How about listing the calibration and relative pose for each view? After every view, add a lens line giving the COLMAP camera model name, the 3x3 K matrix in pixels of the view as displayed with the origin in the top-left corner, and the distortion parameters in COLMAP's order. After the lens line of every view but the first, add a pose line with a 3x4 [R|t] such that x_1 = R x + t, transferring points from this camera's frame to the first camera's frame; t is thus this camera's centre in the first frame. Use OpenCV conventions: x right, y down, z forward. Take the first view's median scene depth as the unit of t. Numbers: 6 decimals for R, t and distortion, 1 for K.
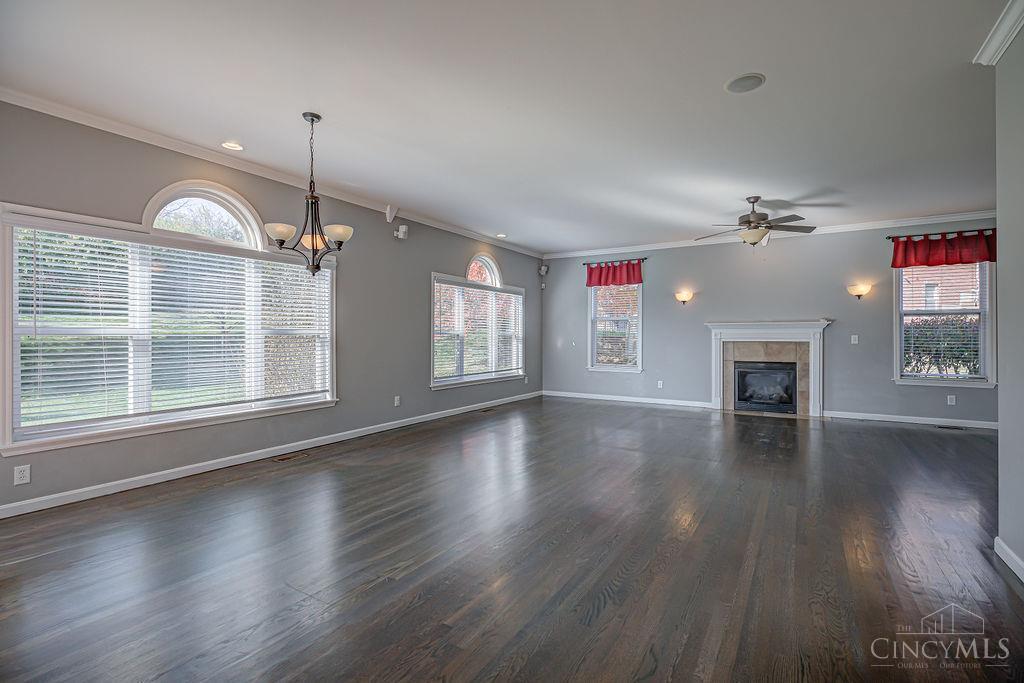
lens RADIAL K [[473.7, 0, 506.3], [0, 473.7, 331.5], [0, 0, 1]] dist [-0.005802, -0.000357]
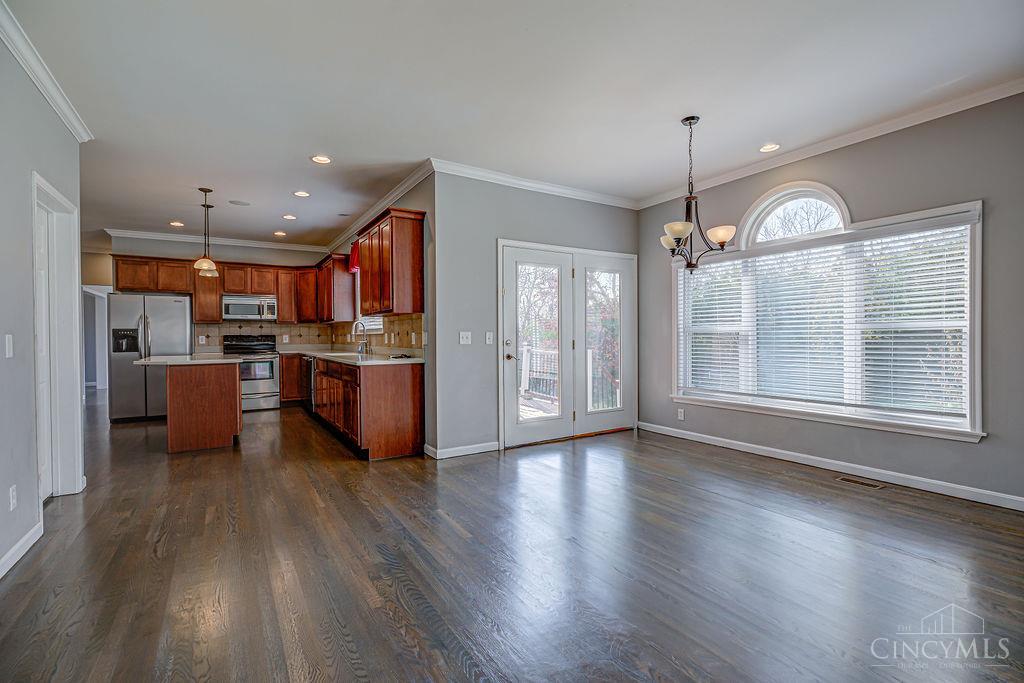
lens RADIAL K [[473.7, 0, 525.1], [0, 473.7, 339.9], [0, 0, 1]] dist [-0.005802, -0.000357]
pose [[-0.432858, 0.016091, -0.901318, 0.275326], [0.018805, 0.999784, 0.008818, 0.003144], [0.901266, -0.013132, -0.433068, 0.449053]]
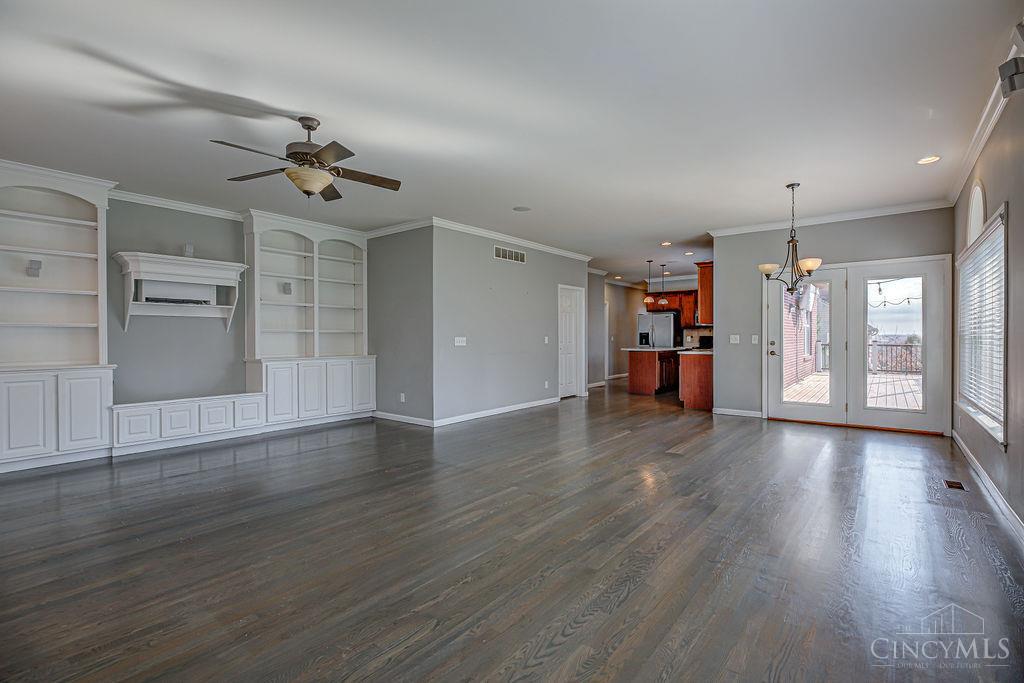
lens RADIAL K [[473.7, 0, 509.4], [0, 473.7, 340.2], [0, 0, 1]] dist [-0.005802, -0.000357]
pose [[-0.993722, 0.006283, 0.111699, 0.119273], [0.005675, 0.999967, -0.005759, 0.008492], [-0.111732, -0.005089, -0.993725, 1.011999]]
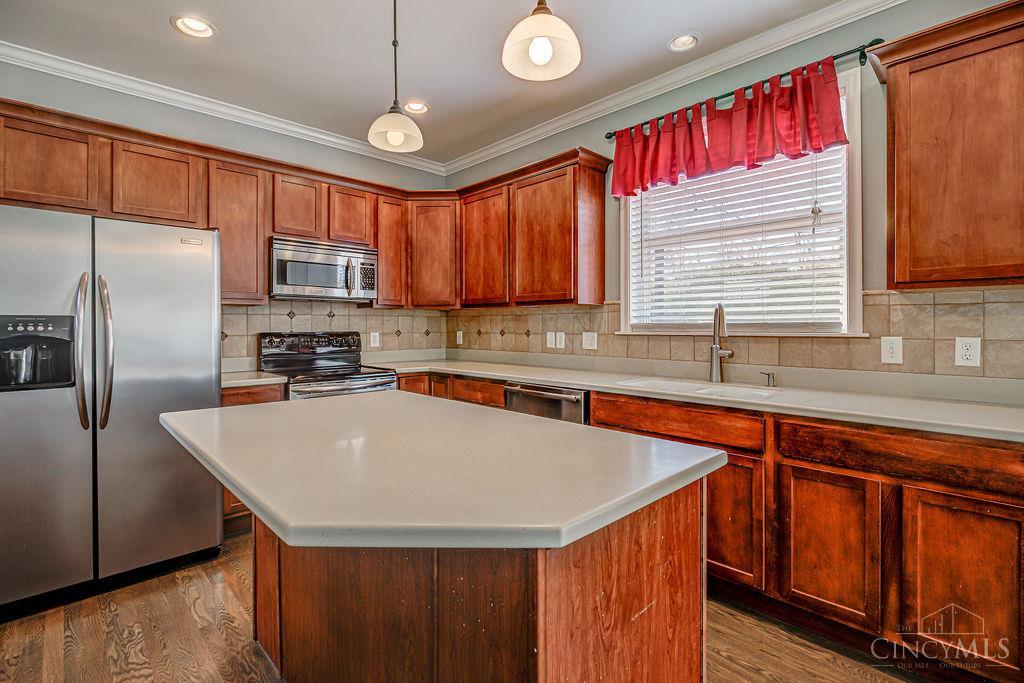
lens RADIAL K [[473.7, 0, 518.0], [0, 473.7, 326.5], [0, 0, 1]] dist [-0.005802, -0.000357]
pose [[-0.238155, 0.004190, -0.971218, 0.046115], [0.010854, 0.999940, 0.001653, -0.011848], [0.971167, -0.010148, -0.238186, -0.152750]]
